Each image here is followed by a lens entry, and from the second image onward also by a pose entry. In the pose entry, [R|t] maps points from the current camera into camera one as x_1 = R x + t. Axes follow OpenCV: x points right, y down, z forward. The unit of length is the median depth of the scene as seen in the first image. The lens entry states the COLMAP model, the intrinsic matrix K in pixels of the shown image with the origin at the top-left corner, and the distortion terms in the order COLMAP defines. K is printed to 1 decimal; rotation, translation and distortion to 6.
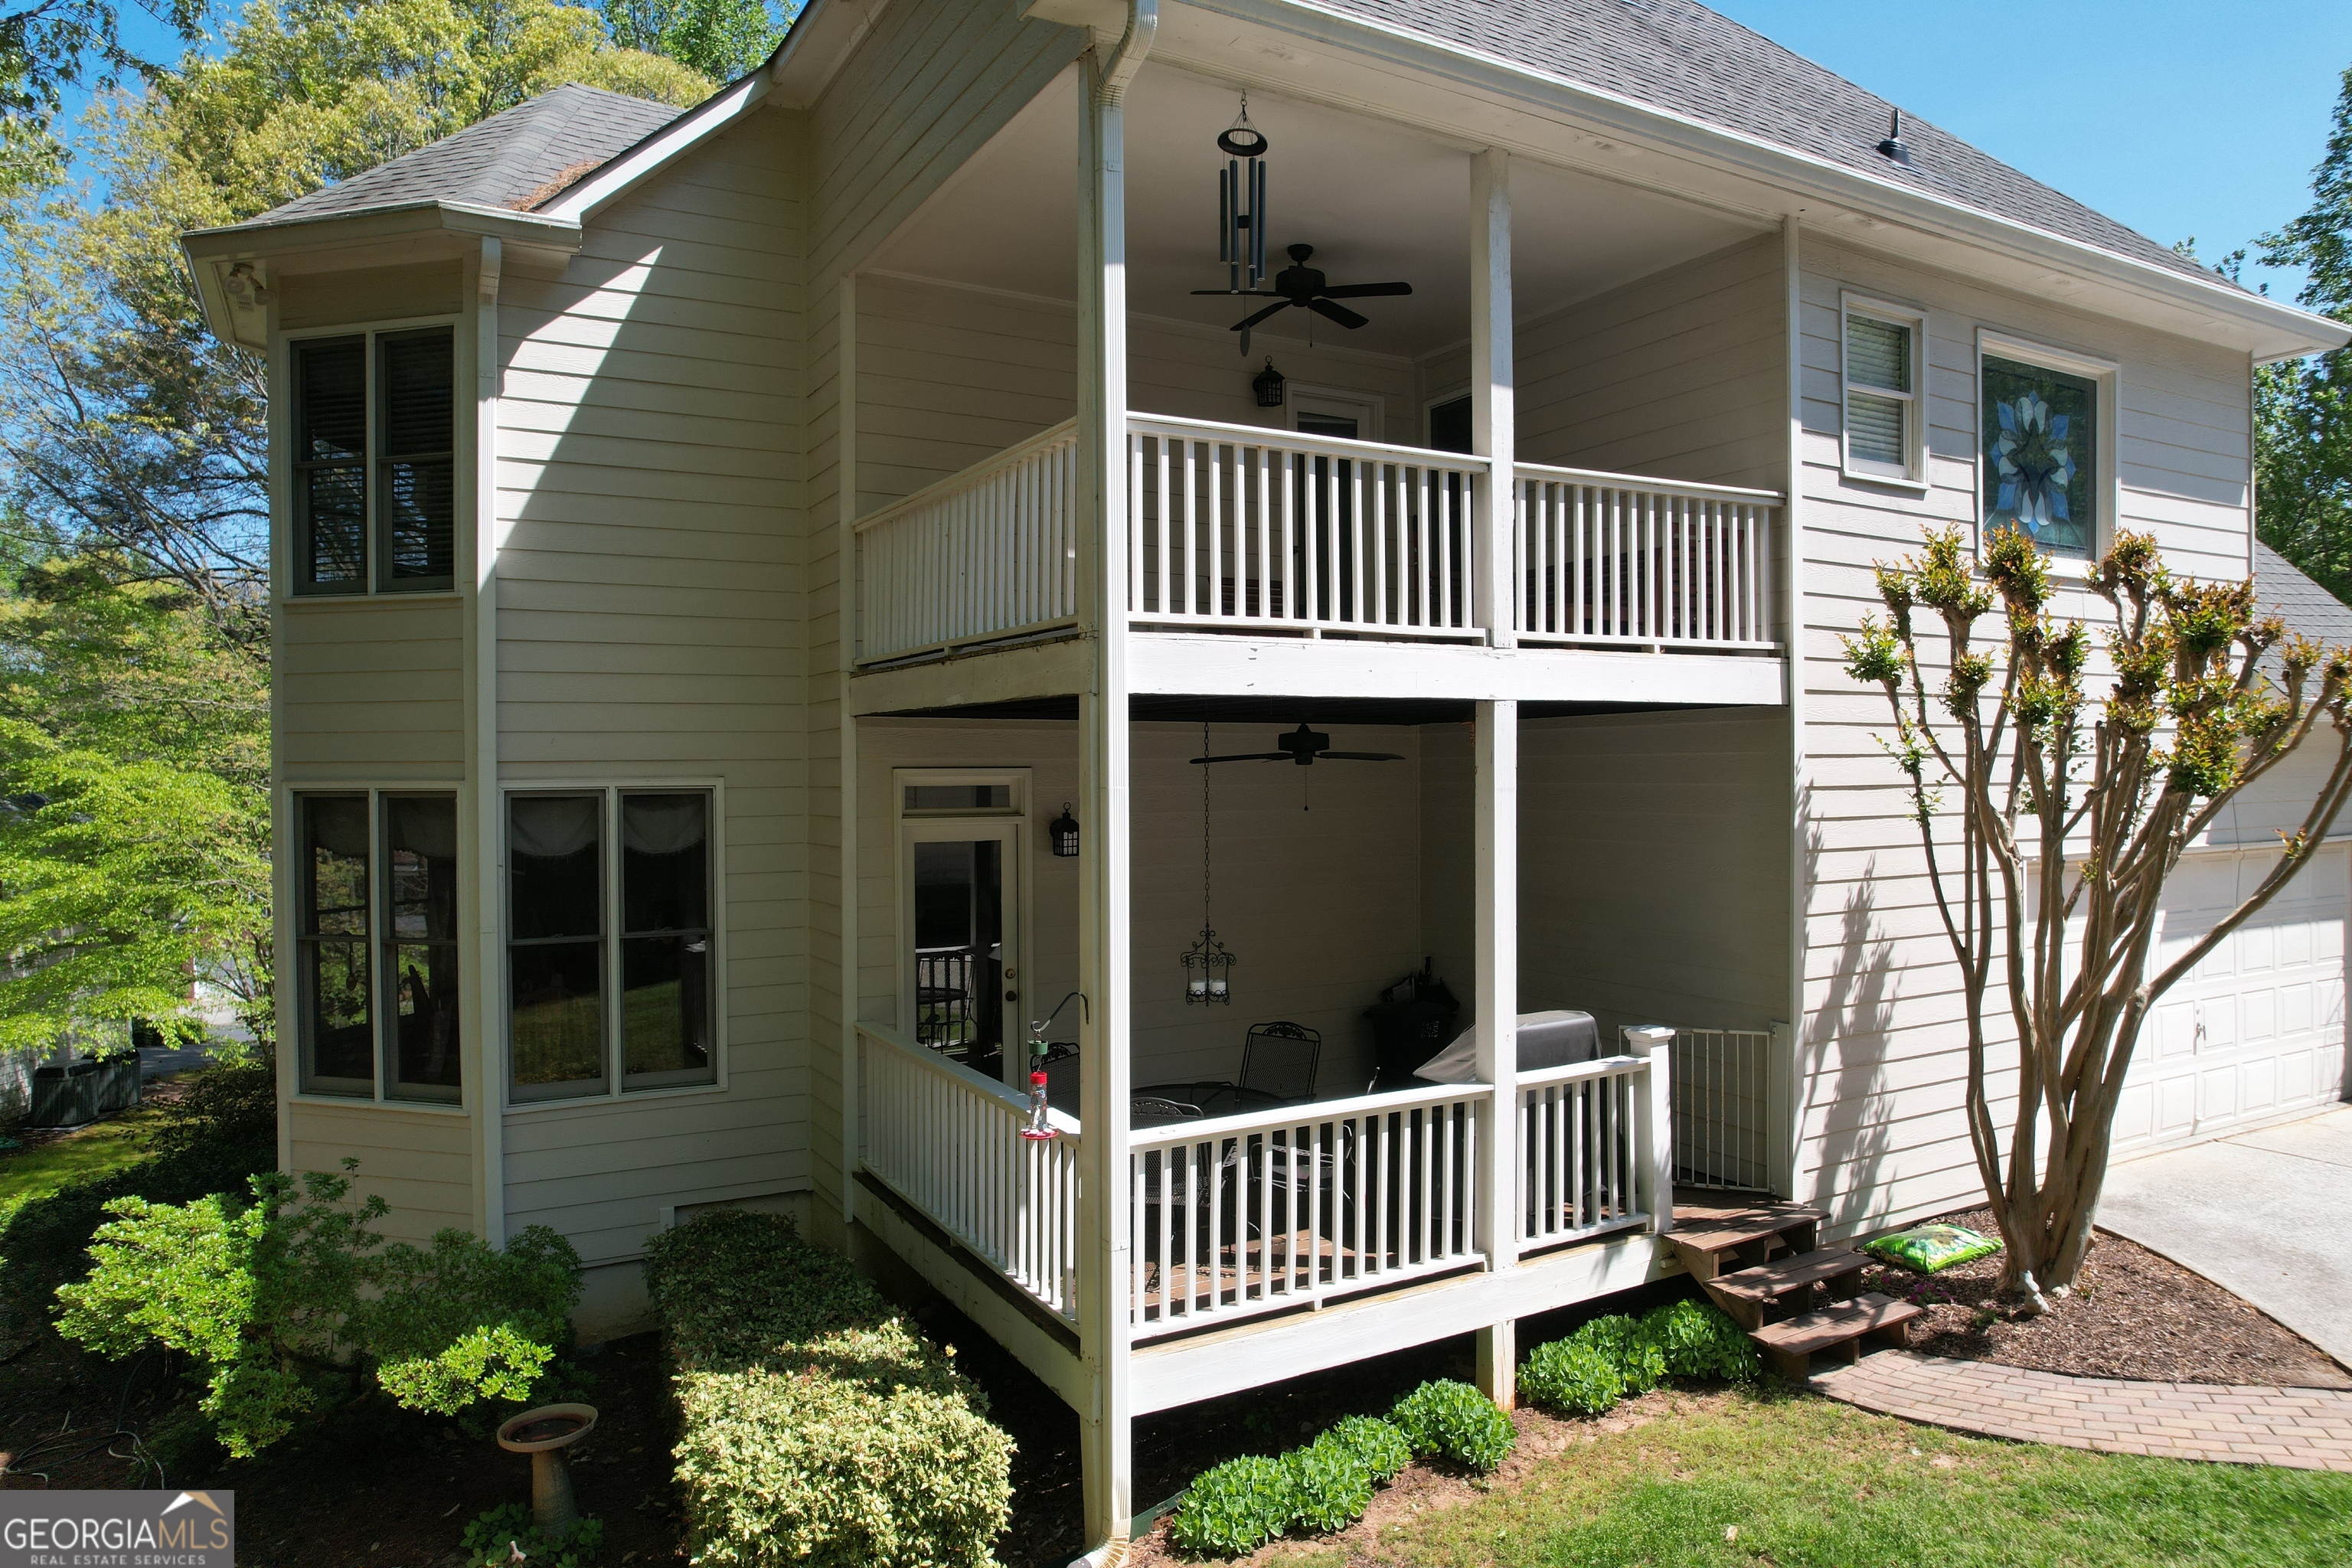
lens RADIAL K [[1528.5, 0, 1182.1], [0, 1528.5, 781.6], [0, 0, 1]] dist [-0.057699, 0.039417]
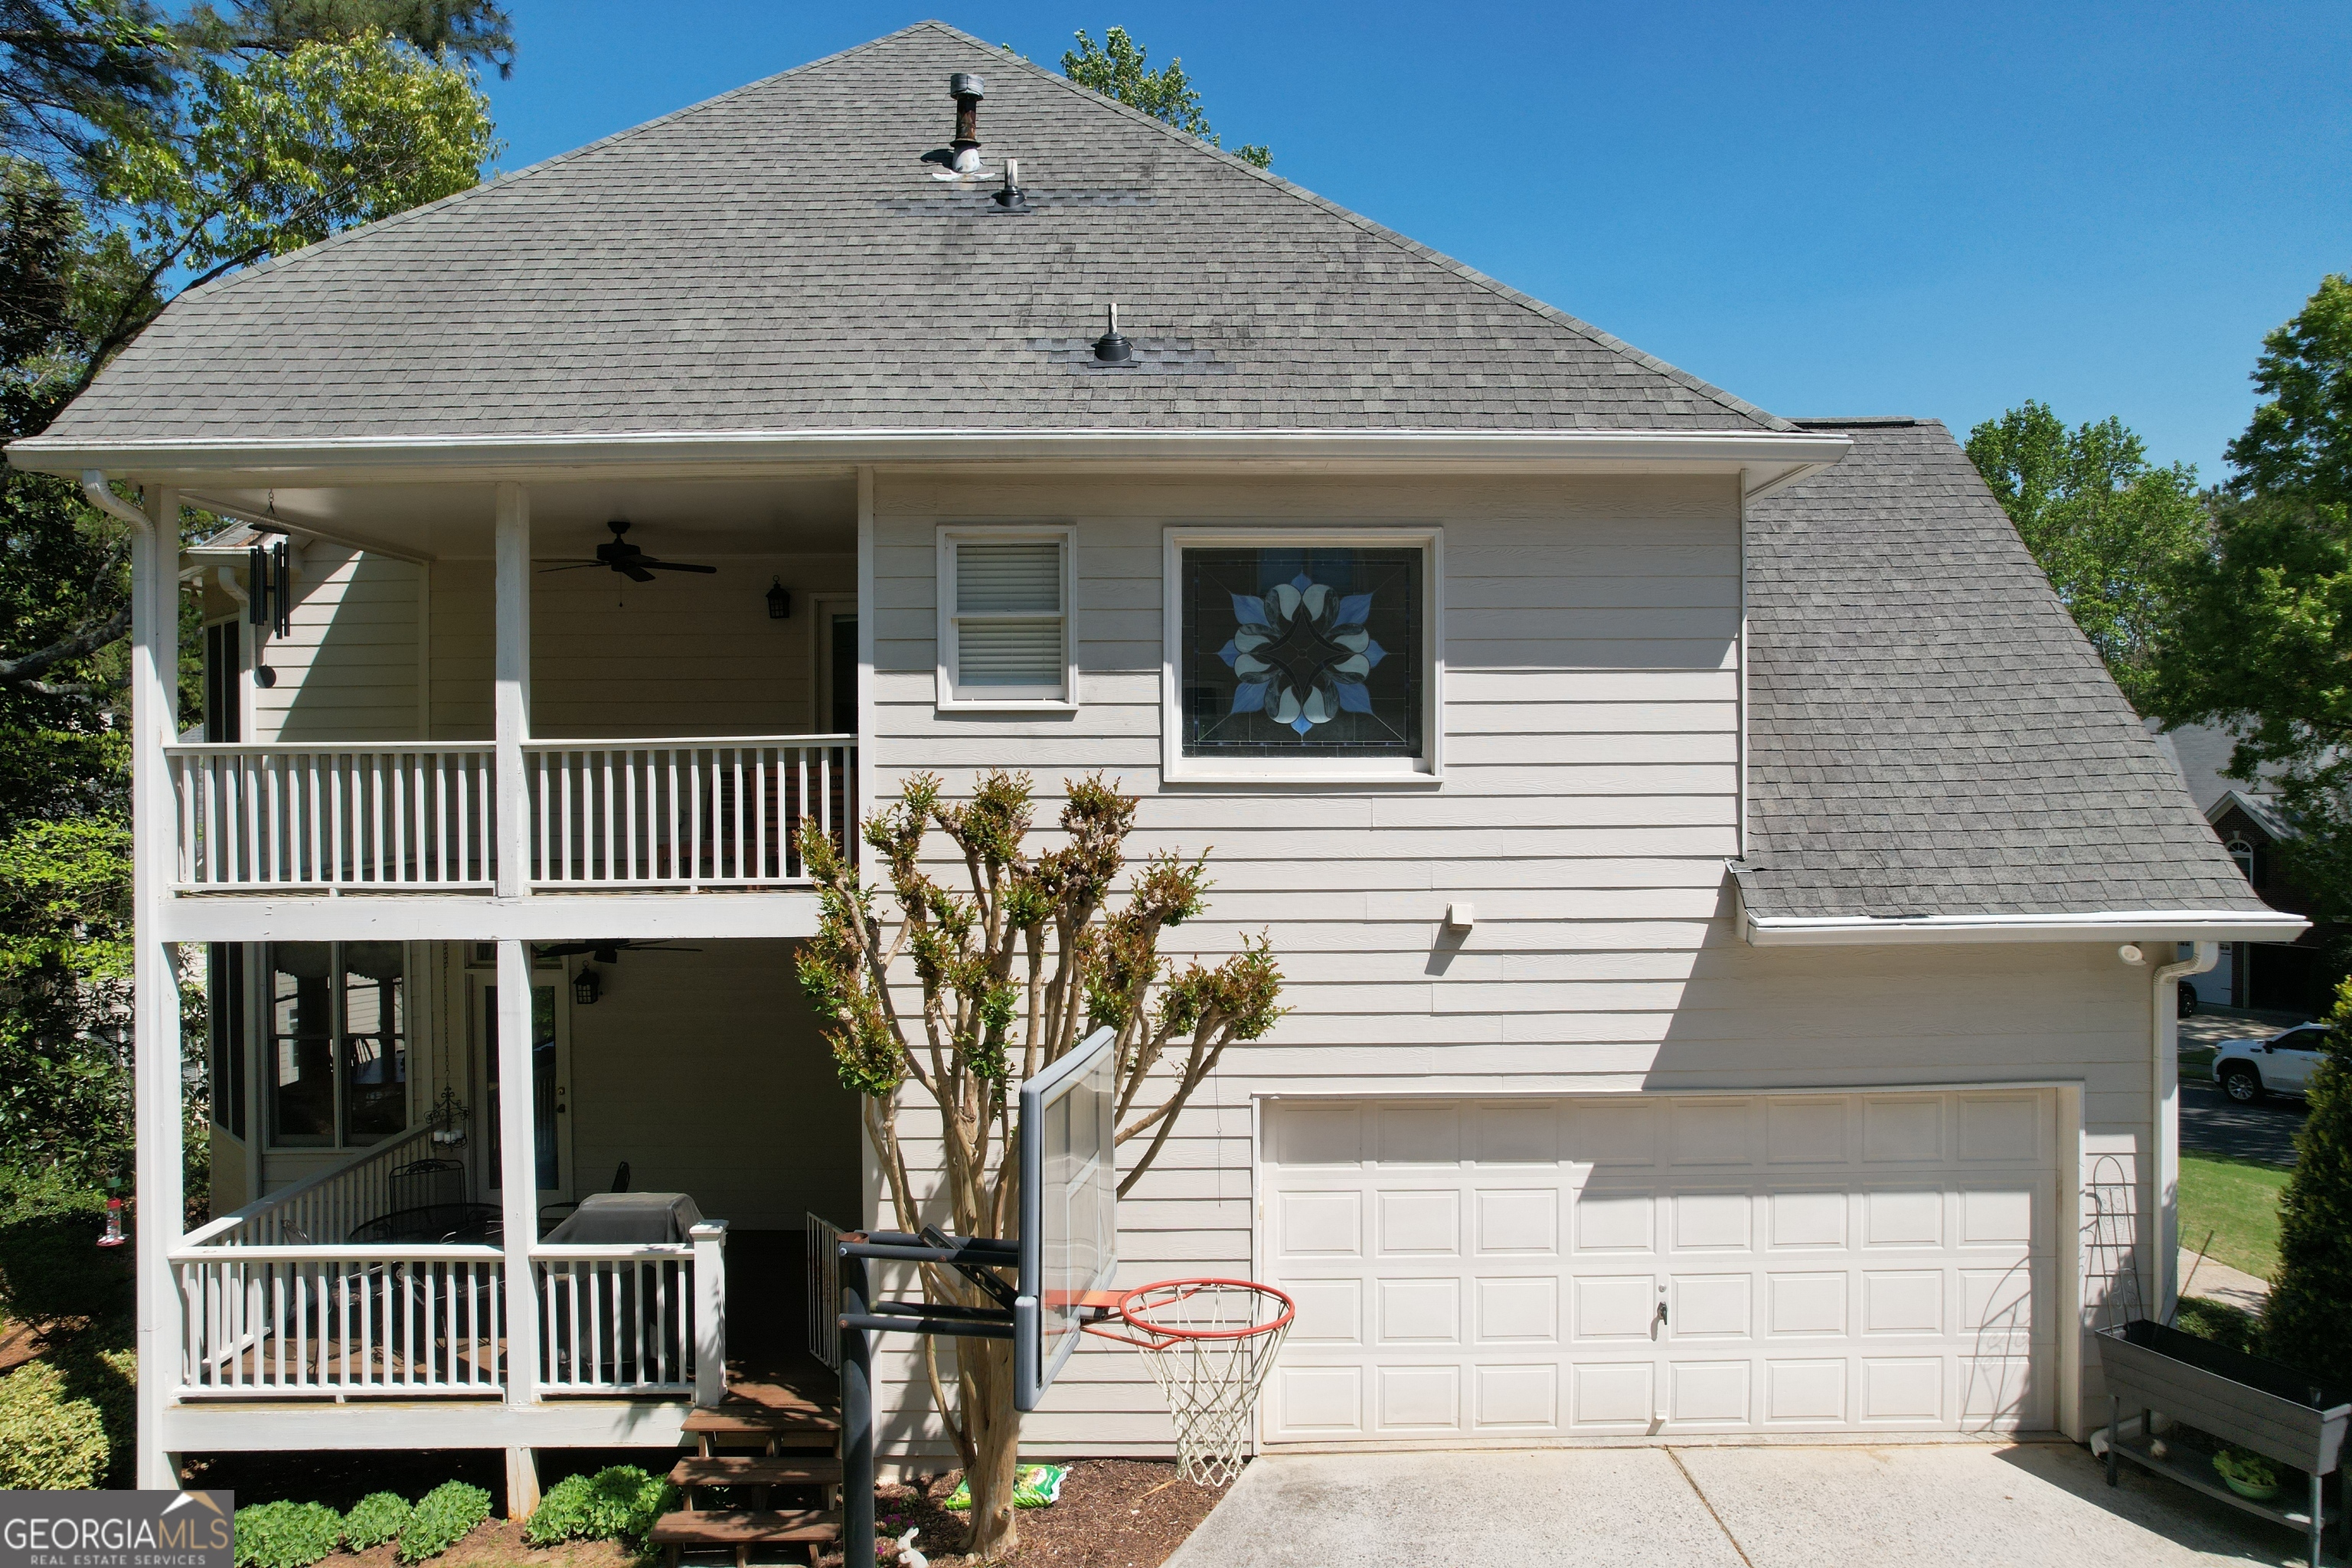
lens RADIAL K [[1528.5, 0, 1193.4], [0, 1528.5, 778.1], [0, 0, 1]] dist [-0.057699, 0.039417]
pose [[0.862085, 0.005664, -0.506733, 1.216365], [-0.002613, 0.999974, 0.006733, -0.180321], [0.506758, -0.004480, 0.862077, 0.224227]]
